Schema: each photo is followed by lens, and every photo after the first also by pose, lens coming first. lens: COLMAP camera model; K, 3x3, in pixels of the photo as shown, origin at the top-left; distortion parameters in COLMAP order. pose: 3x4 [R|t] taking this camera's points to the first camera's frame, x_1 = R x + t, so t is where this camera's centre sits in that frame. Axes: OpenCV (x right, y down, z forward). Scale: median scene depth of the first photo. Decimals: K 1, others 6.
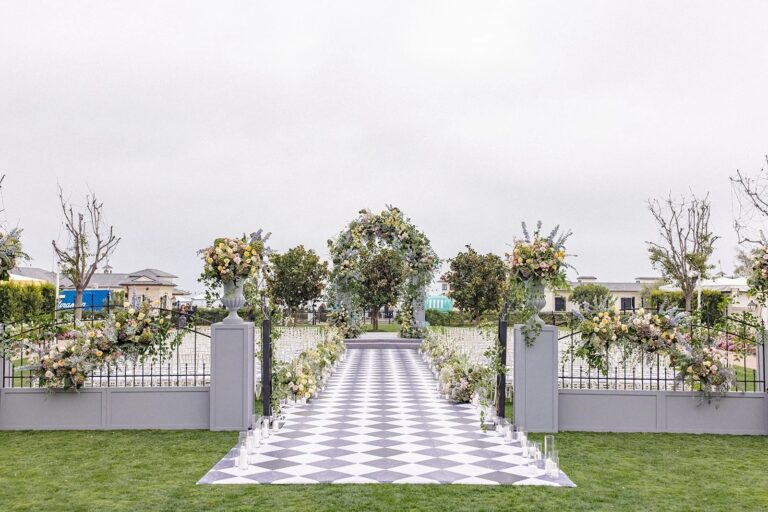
lens RADIAL K [[768.8, 0, 384.0], [0, 768.8, 256.0], [0, 0, 1]] dist [0.004401, 0.001457]
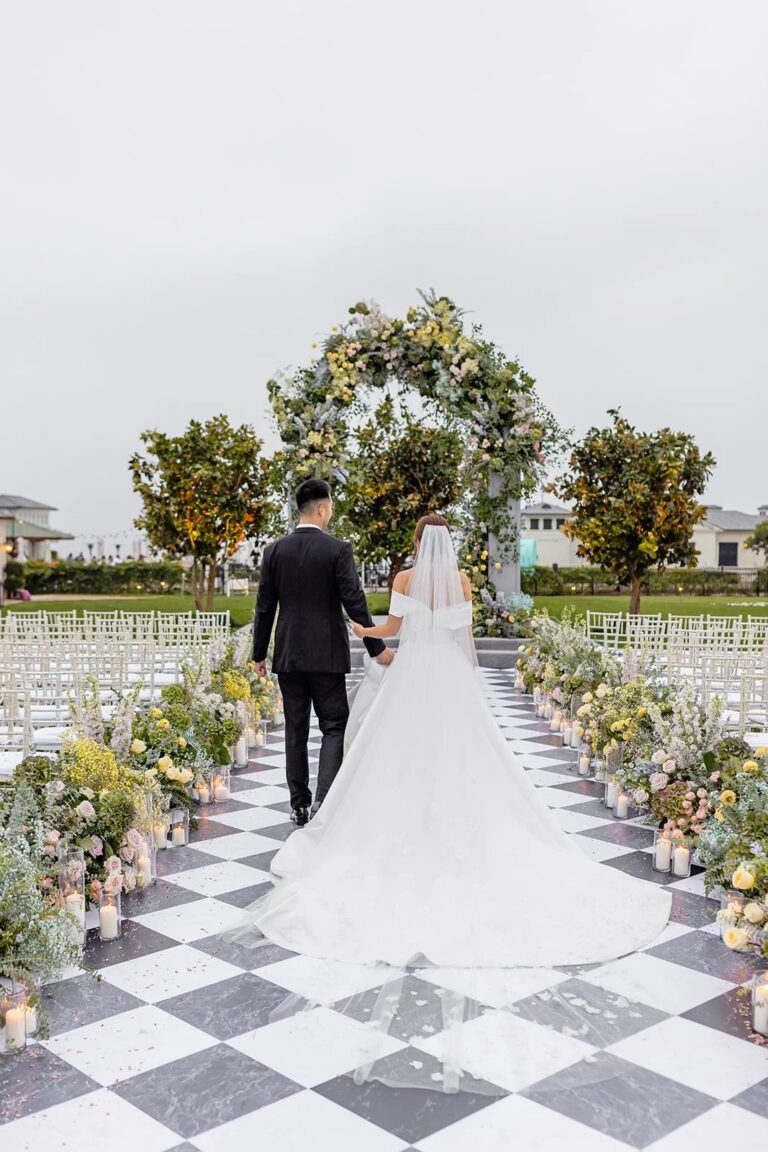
lens RADIAL K [[1153.2, 0, 384.0], [0, 1153.2, 576.0], [0, 0, 1]] dist [0.004401, 0.001457]
pose [[0.999700, -0.001584, -0.024459, -0.000891], [0.003498, 0.996917, 0.078382, 0.030755], [0.024259, -0.078444, 0.996623, 0.414969]]
